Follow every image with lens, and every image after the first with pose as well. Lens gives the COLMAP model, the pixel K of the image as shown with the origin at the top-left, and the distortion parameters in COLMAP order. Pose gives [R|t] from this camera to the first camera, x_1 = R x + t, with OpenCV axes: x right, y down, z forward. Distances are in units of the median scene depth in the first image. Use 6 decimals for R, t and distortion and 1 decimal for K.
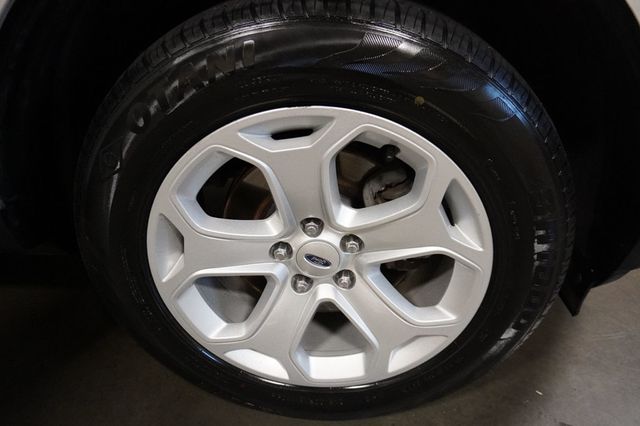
lens RADIAL K [[465.8, 0, 320.0], [0, 465.8, 213.0], [0, 0, 1]] dist [-0.004810, 0.000212]
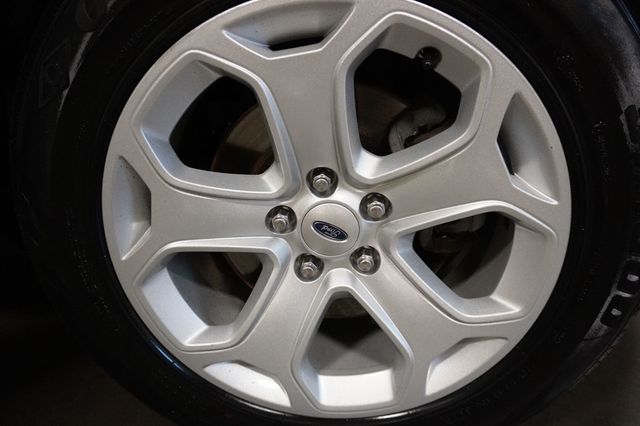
lens RADIAL K [[465.8, 0, 320.0], [0, 465.8, 213.0], [0, 0, 1]] dist [-0.004810, 0.000212]
pose [[0.999875, -0.002604, -0.015578, -0.008810], [0.000184, 0.988170, -0.153363, 0.188197], [0.015793, 0.153341, 0.988047, 0.254740]]
